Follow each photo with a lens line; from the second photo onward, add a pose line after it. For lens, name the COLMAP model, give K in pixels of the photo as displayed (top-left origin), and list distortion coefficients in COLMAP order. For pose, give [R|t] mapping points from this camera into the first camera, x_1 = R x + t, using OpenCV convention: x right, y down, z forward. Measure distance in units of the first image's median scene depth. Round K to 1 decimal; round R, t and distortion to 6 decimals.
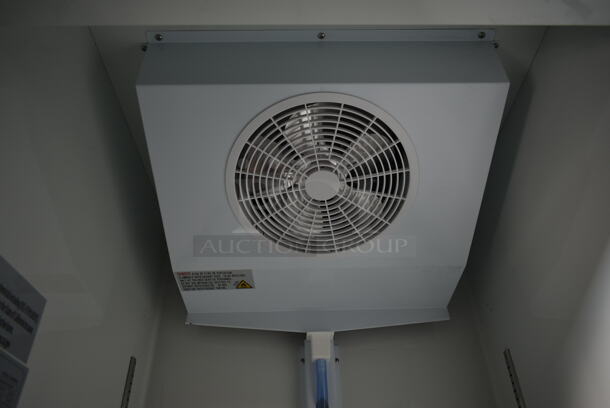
lens RADIAL K [[470.2, 0, 305.0], [0, 470.2, 205.1], [0, 0, 1]] dist [-0.014268, 0.016182]
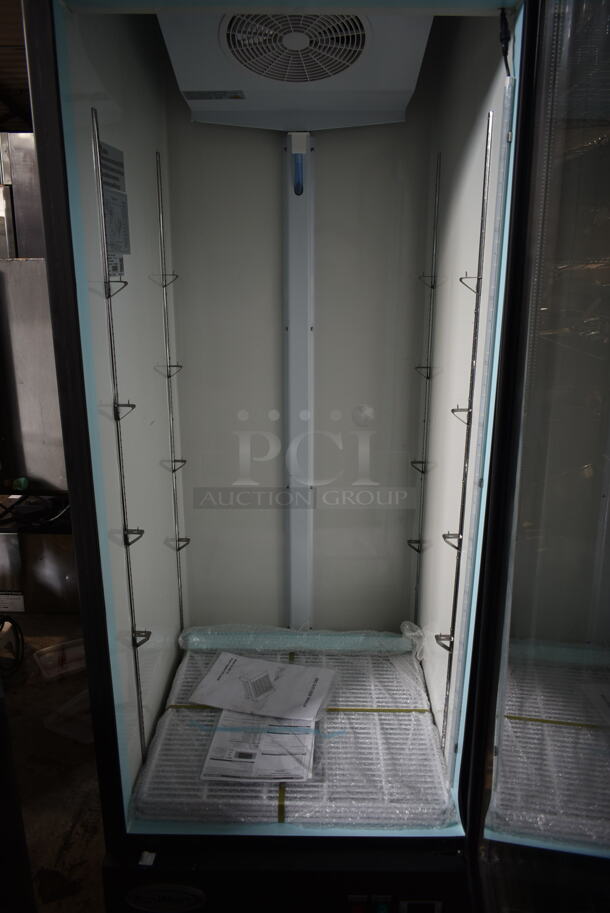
lens RADIAL K [[703.8, 0, 306.6], [0, 703.8, 457.1], [0, 0, 1]] dist [-0.014268, 0.016182]
pose [[0.999651, 0.026406, -0.000966, 0.091615], [-0.015072, 0.599835, 0.799982, -0.829804], [0.021704, -0.799688, 0.600024, -0.967089]]
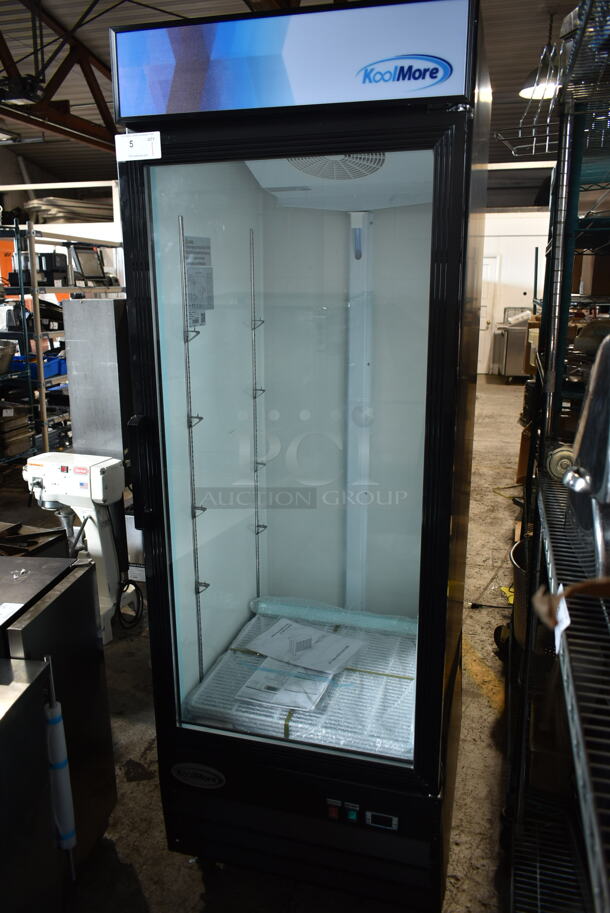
lens RADIAL K [[703.8, 0, 303.9], [0, 703.8, 455.6], [0, 0, 1]] dist [-0.014268, 0.016182]
pose [[0.959773, 0.091381, -0.265492, 0.669213], [0.151419, 0.627824, 0.763484, -1.247830], [0.236450, -0.772972, 0.588732, -1.294367]]
